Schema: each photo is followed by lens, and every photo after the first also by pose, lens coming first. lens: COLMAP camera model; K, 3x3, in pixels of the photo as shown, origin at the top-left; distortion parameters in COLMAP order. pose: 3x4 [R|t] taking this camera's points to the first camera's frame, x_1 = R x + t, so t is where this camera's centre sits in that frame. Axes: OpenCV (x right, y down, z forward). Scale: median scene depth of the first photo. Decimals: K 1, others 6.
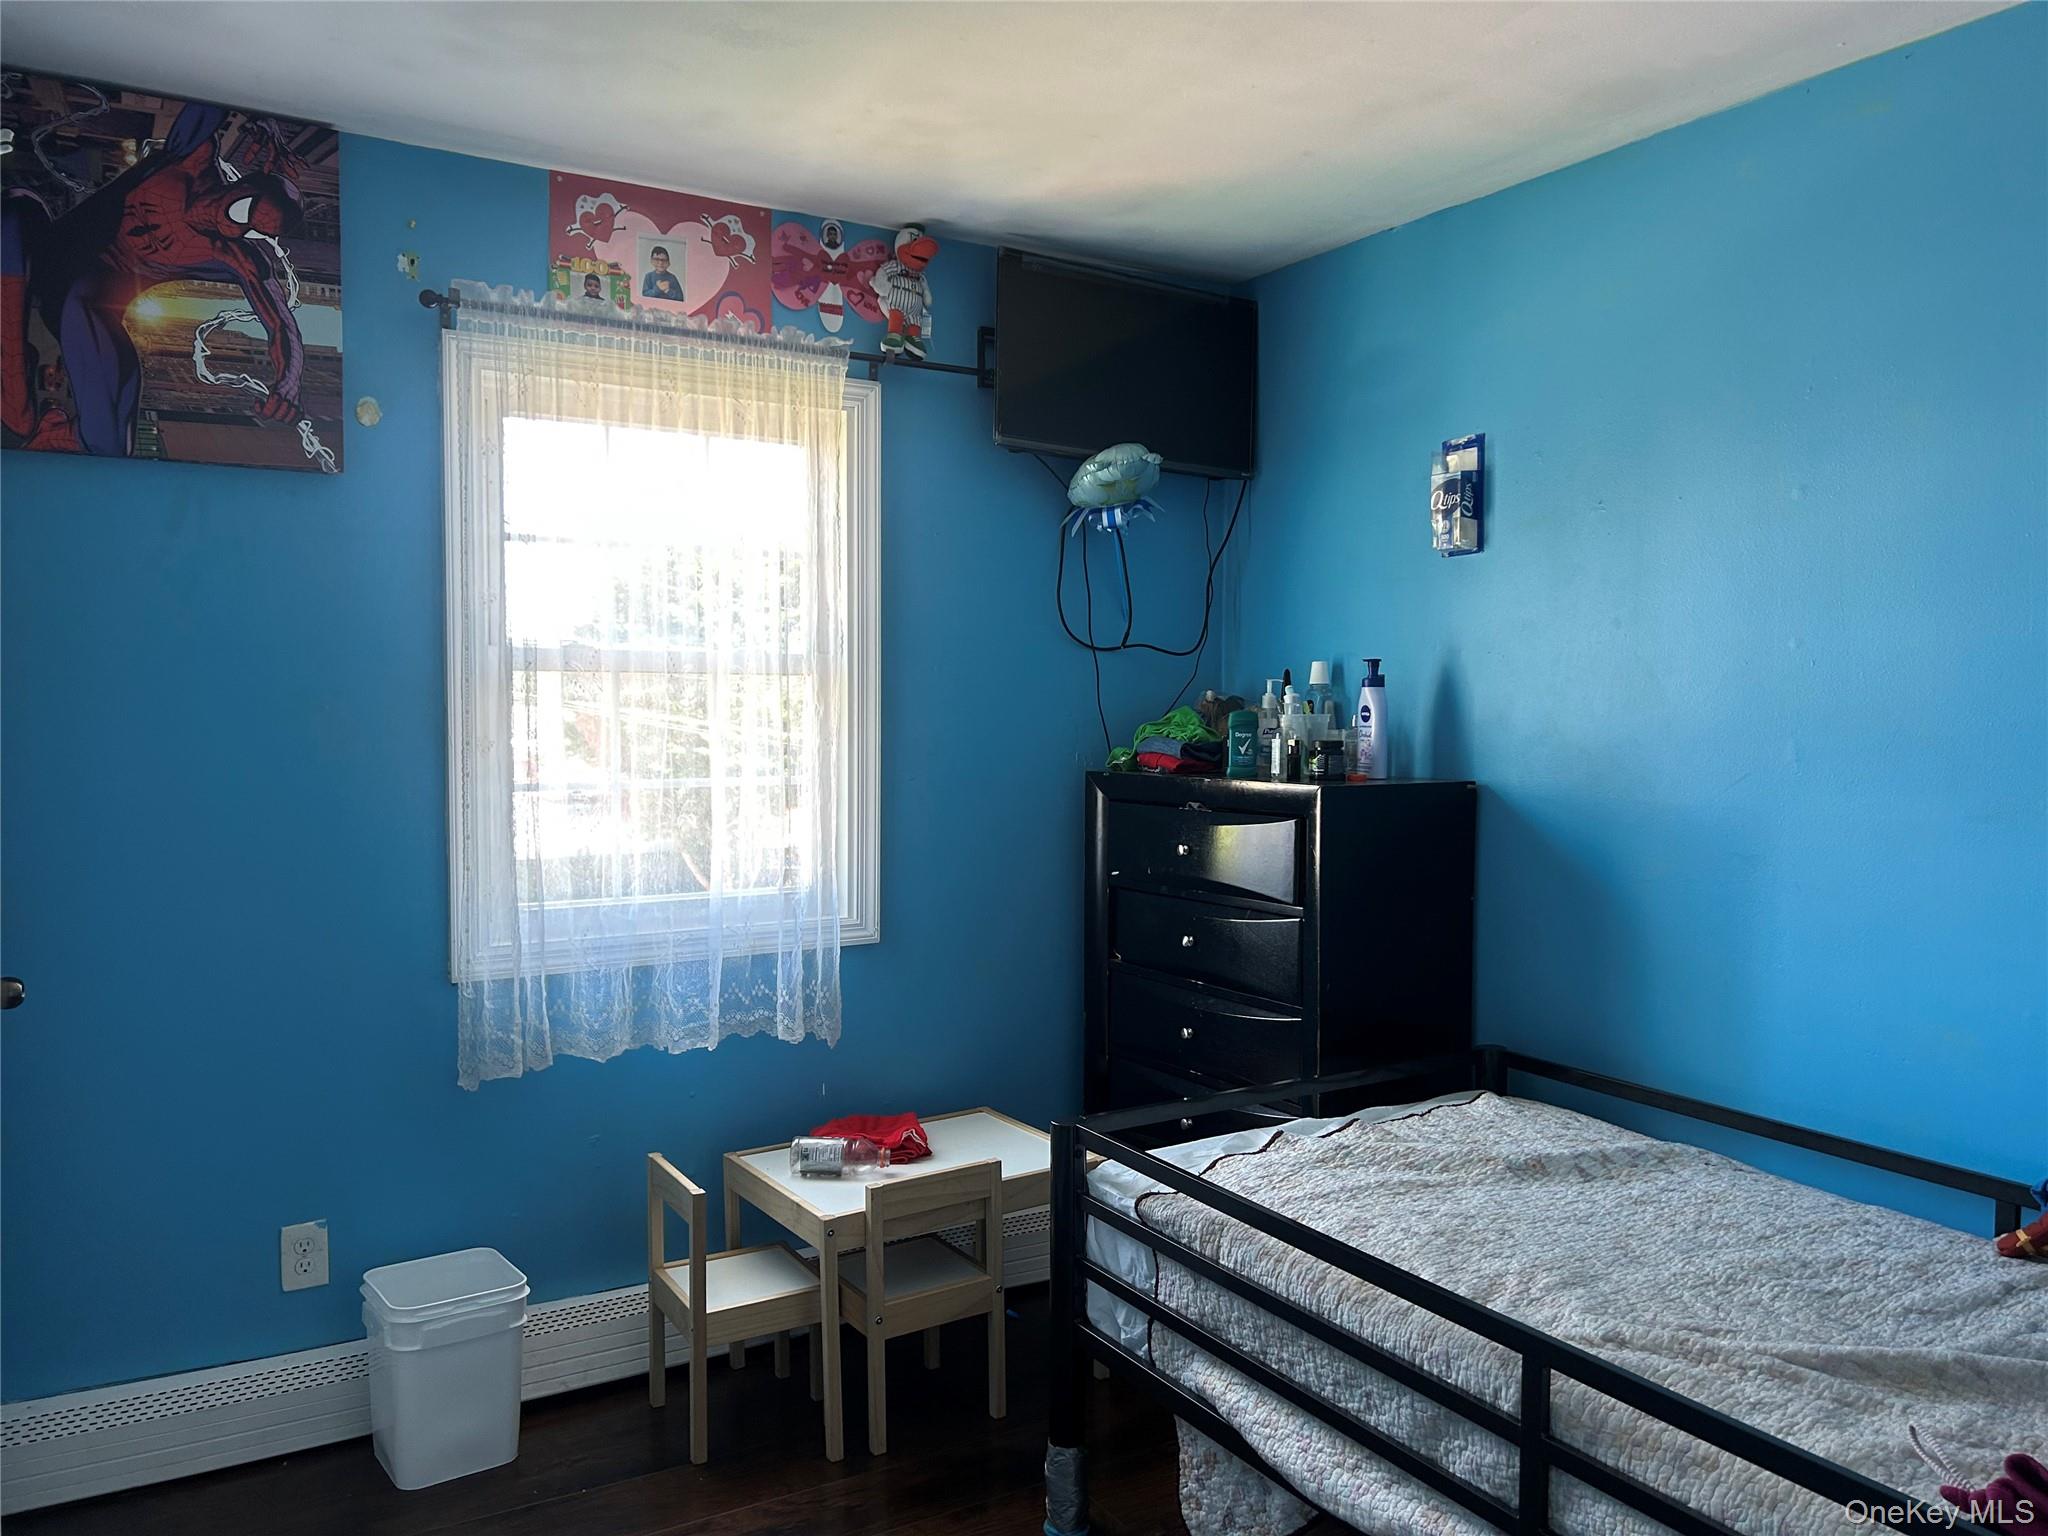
lens RADIAL K [[1536.9, 0, 1019.9], [0, 1536.9, 764.8], [0, 0, 1]] dist [0.034624, -0.027738]
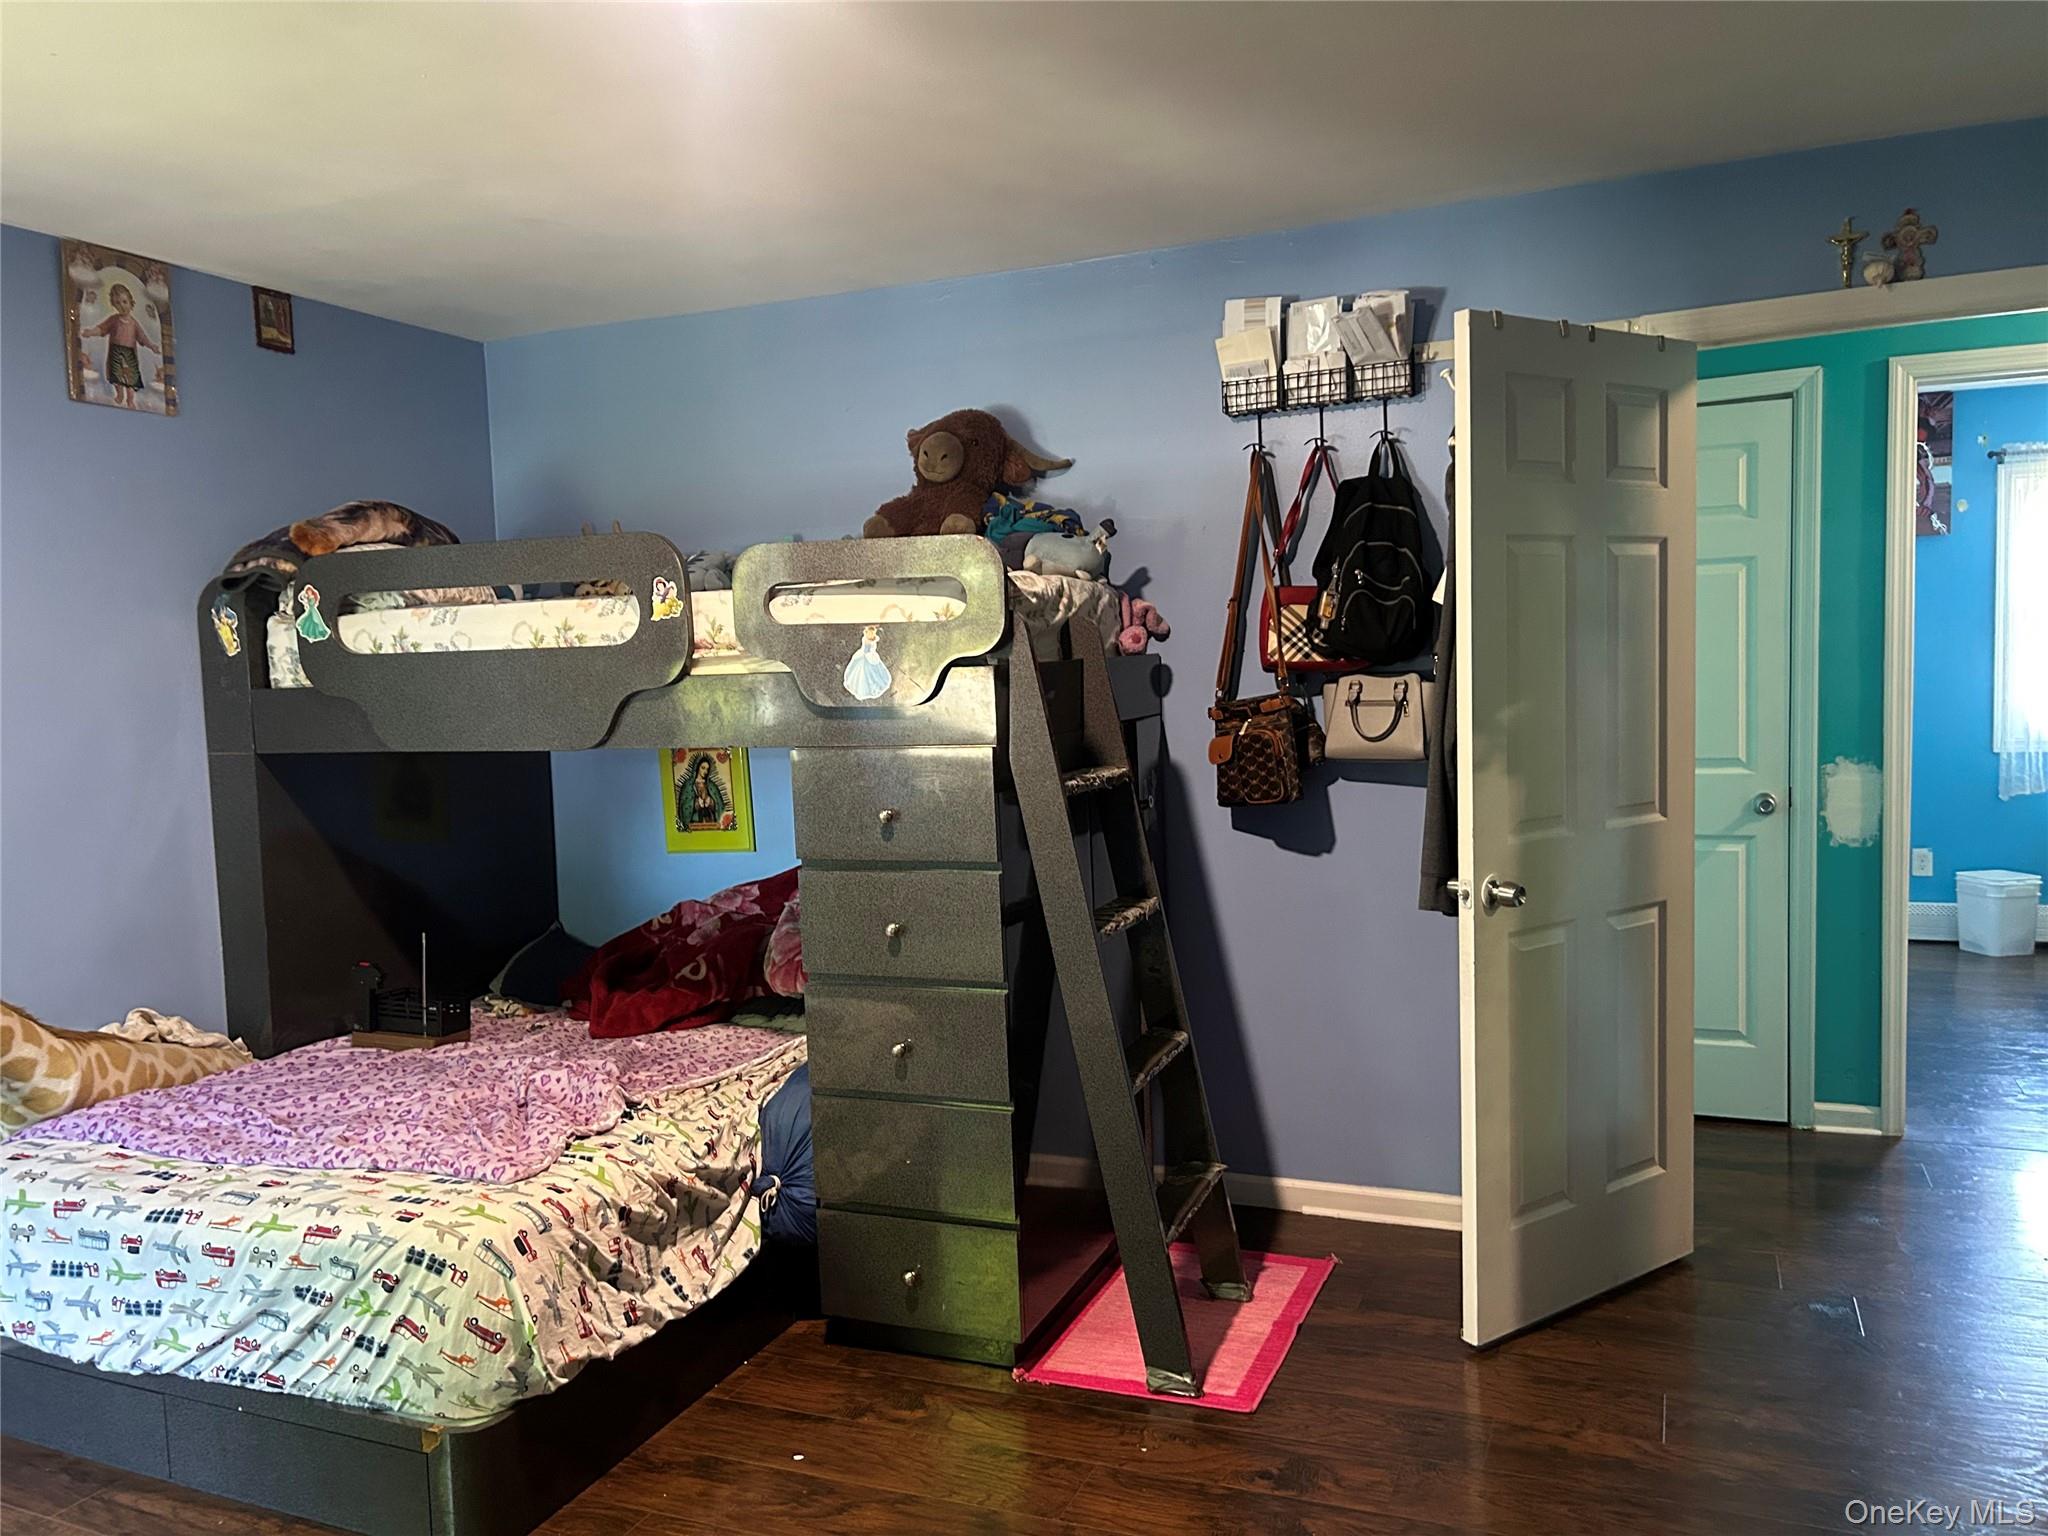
lens RADIAL K [[1536.9, 0, 1019.0], [0, 1536.9, 767.3], [0, 0, 1]] dist [0.034624, -0.027738]
pose [[0.579949, 0.039083, -0.813715, 0.694321], [0.001013, 0.998813, 0.048696, 0.057786], [0.814652, -0.029066, 0.579221, -1.575425]]
